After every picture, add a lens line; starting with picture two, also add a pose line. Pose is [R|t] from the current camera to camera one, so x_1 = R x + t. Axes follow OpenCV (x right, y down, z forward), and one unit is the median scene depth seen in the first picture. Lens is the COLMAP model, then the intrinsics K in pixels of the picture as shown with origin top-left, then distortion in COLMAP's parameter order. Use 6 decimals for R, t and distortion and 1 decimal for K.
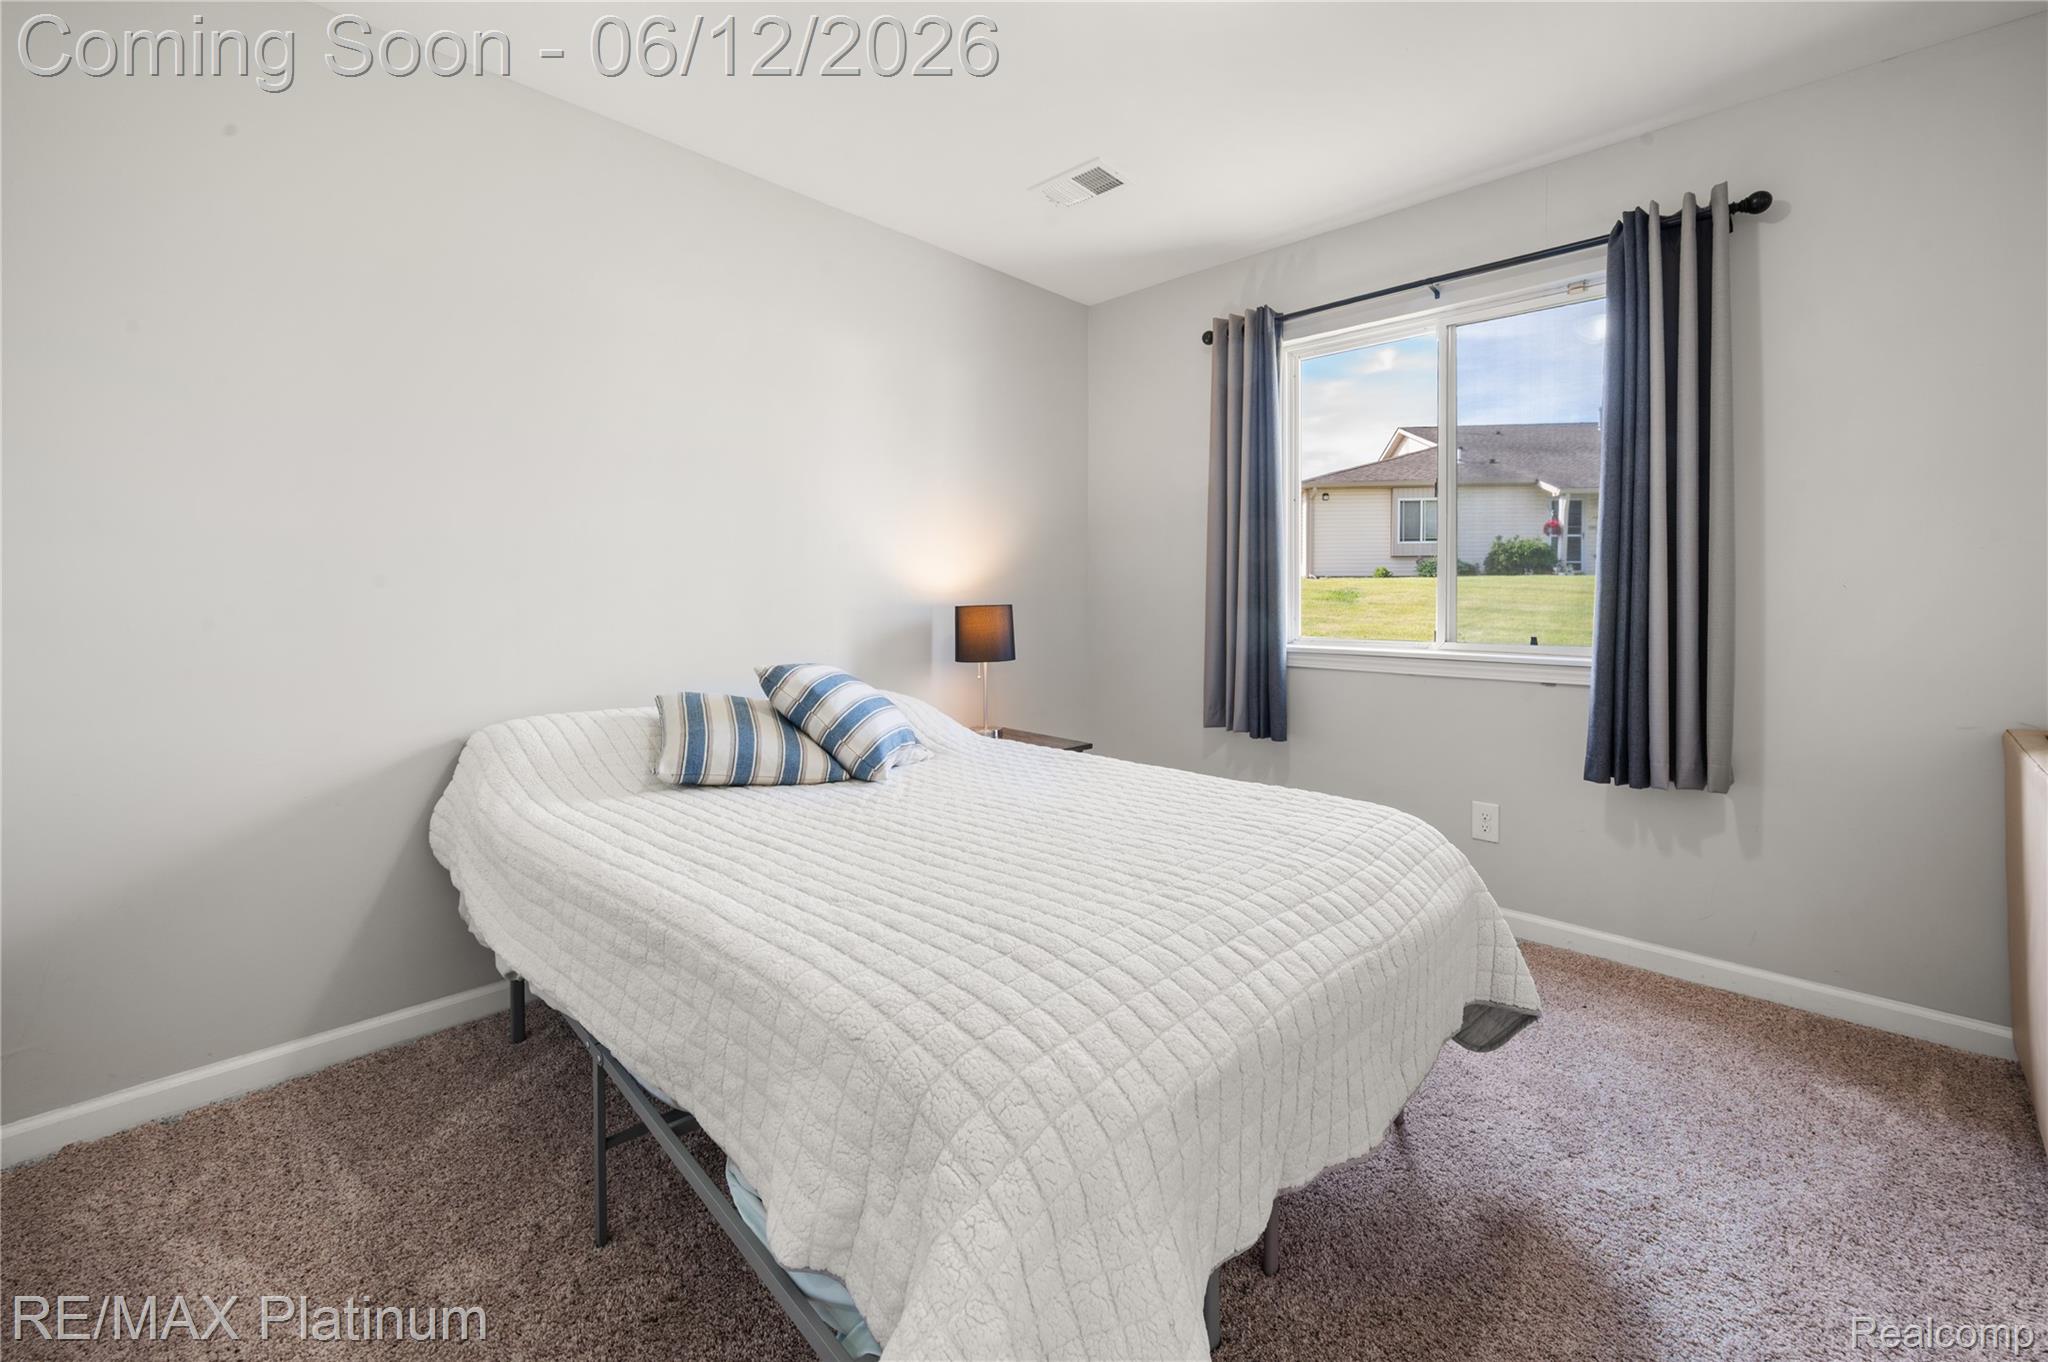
lens RADIAL K [[839.3, 0, 1018.5], [0, 839.3, 606.2], [0, 0, 1]] dist [-0.000296, 0.000035]
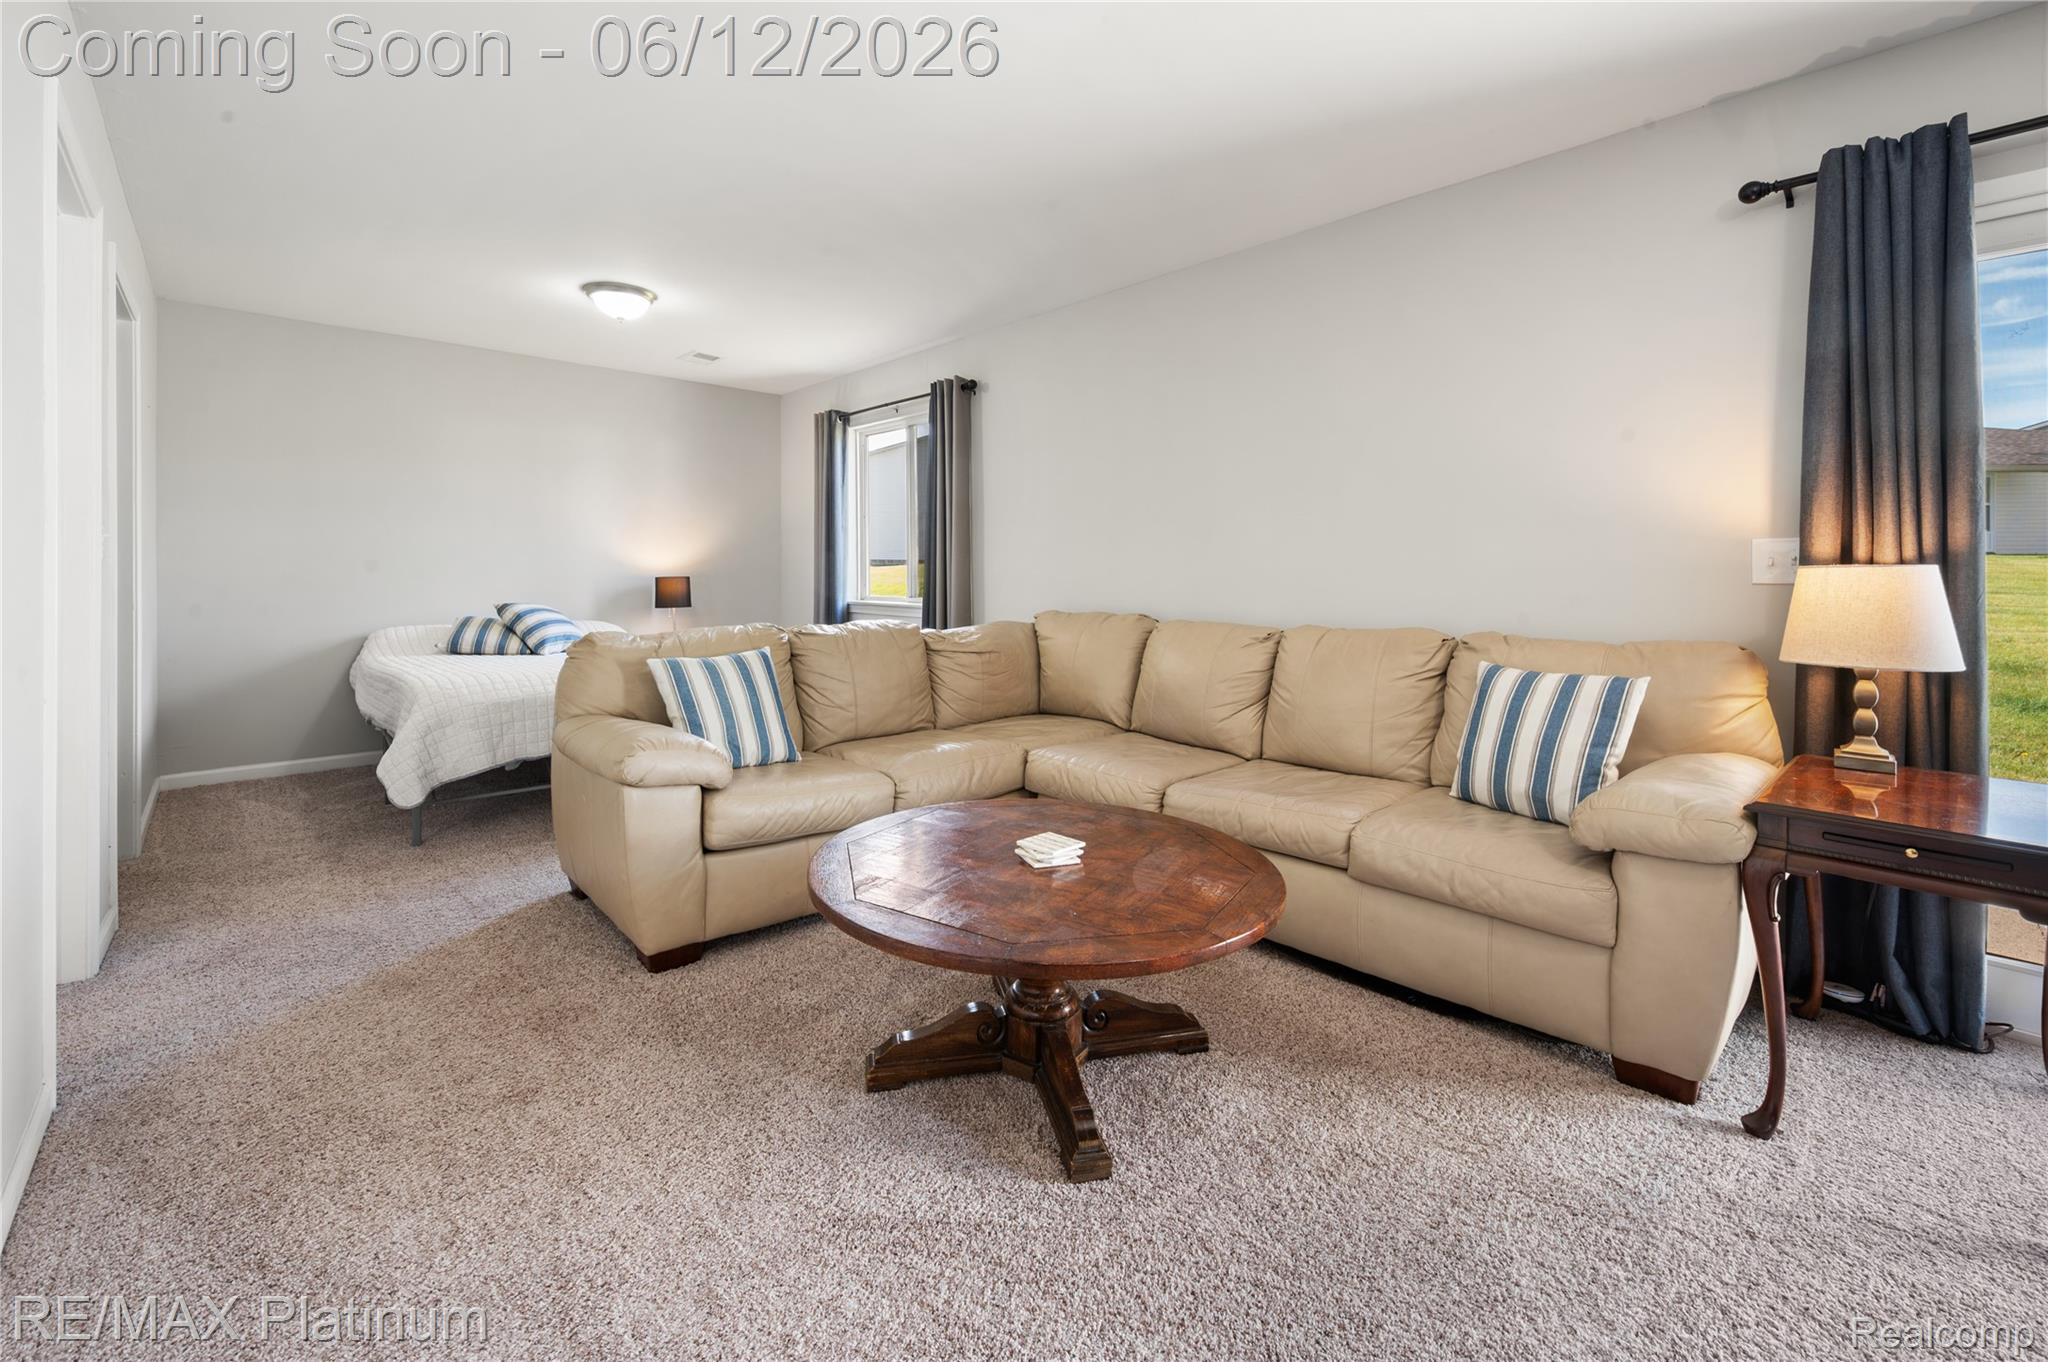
lens RADIAL K [[836.3, 0, 1031.4], [0, 836.3, 573.8], [0, 0, 1]] dist [-0.000991, -0.000027]
pose [[0.998836, 0.004196, -0.048053, 0.811627], [-0.004579, 0.999959, -0.007856, 0.003887], [0.048018, 0.008066, 0.998814, -0.761807]]
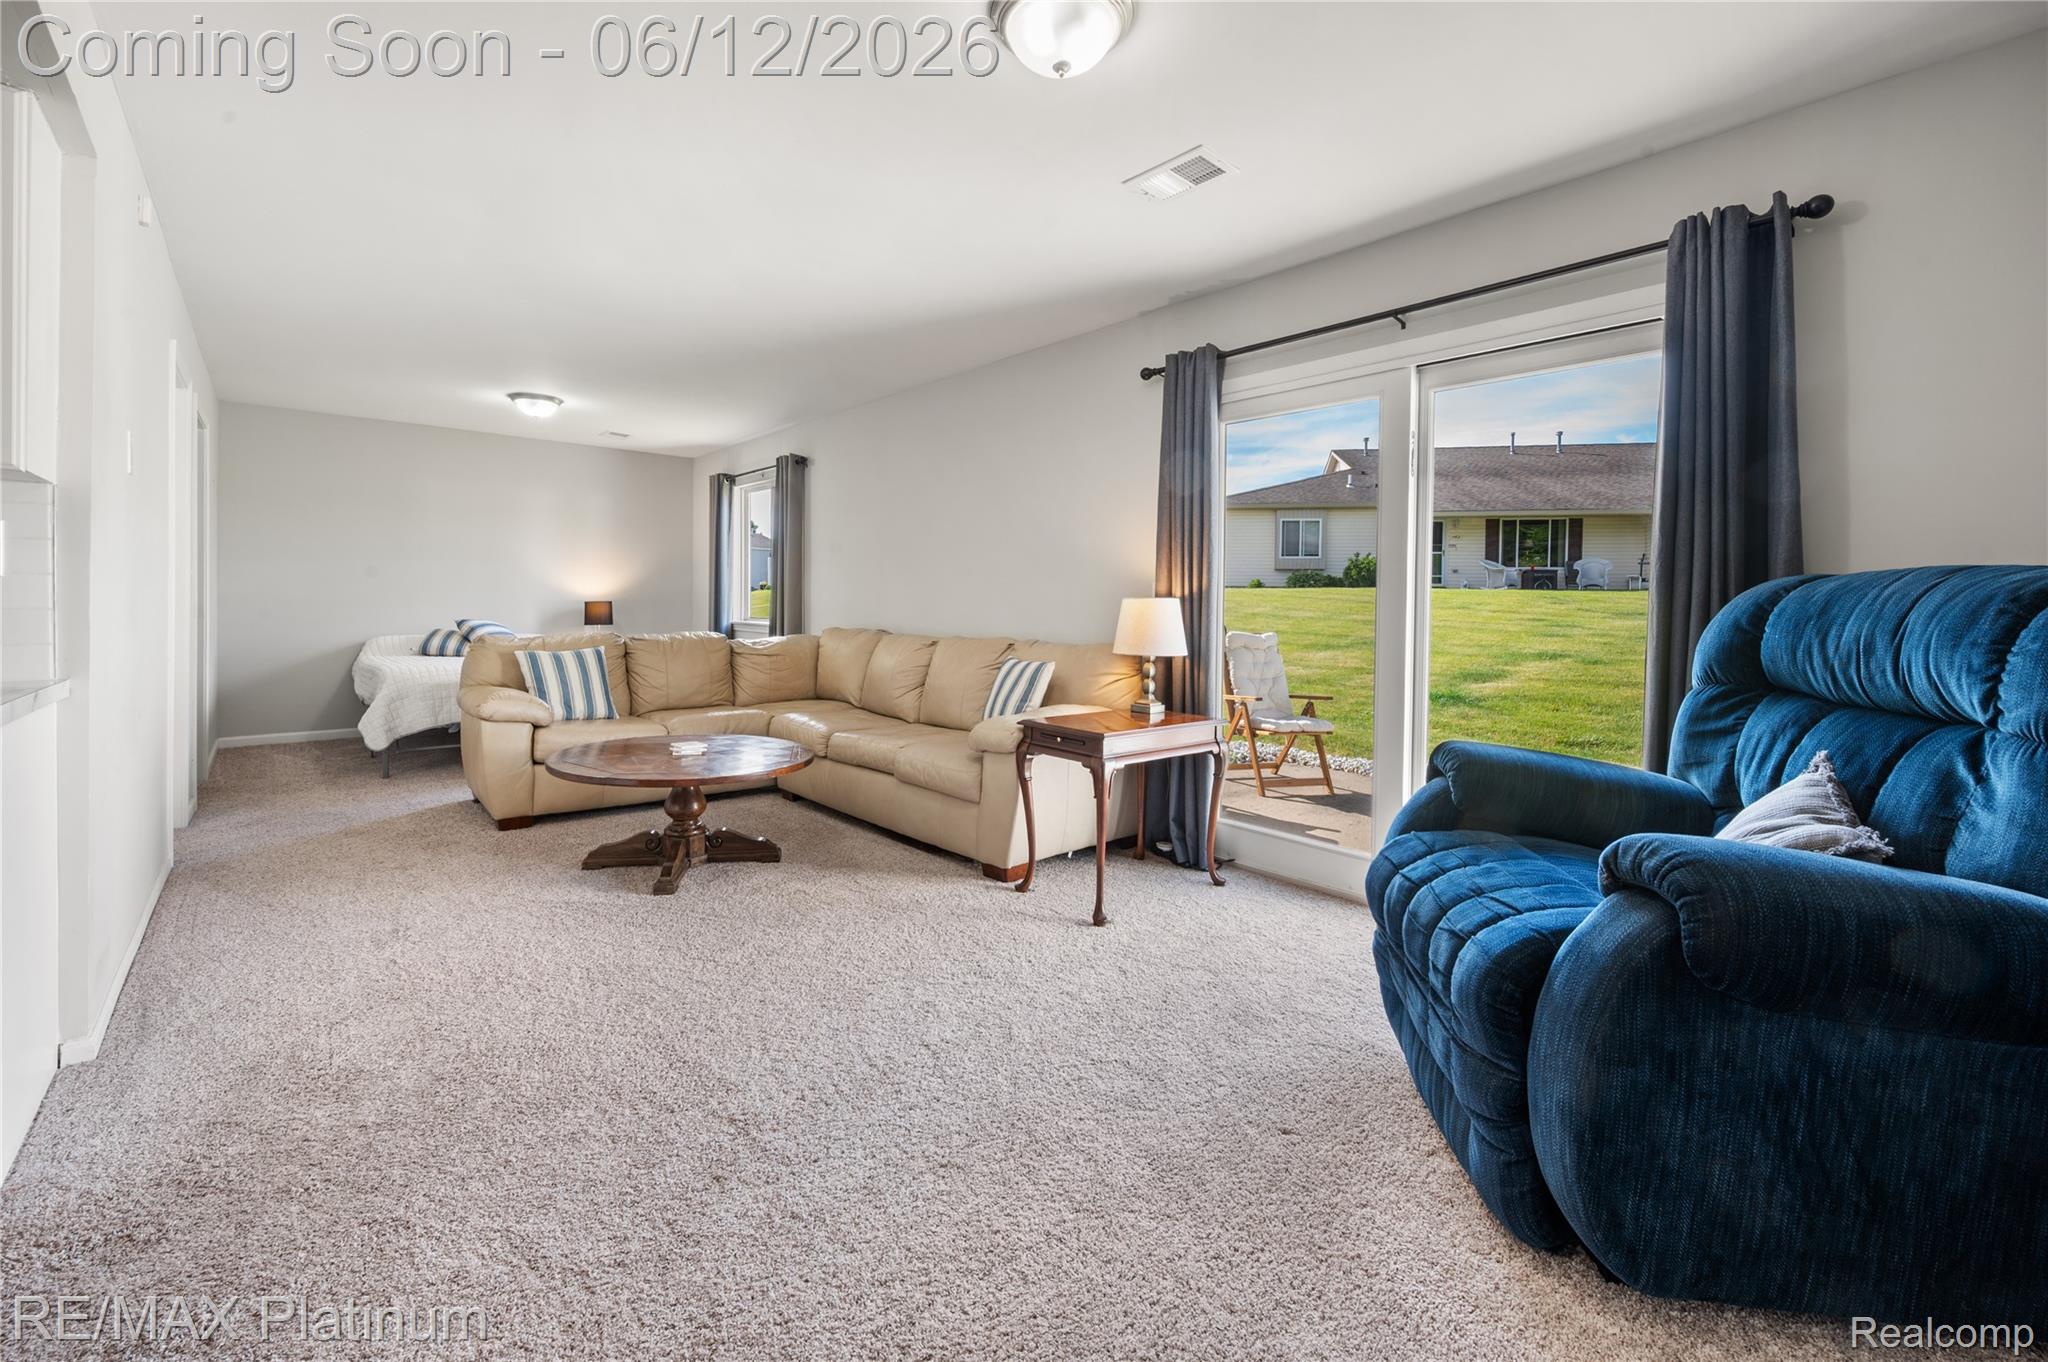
lens RADIAL K [[830.4, 0, 1018.2], [0, 830.4, 606.2], [0, 0, 1]] dist [-0.002018, -0.000159]
pose [[0.996461, 0.012995, -0.083044, 1.315574], [-0.013398, 0.999901, -0.004302, 0.007668], [0.082980, 0.005399, 0.996537, -1.216414]]
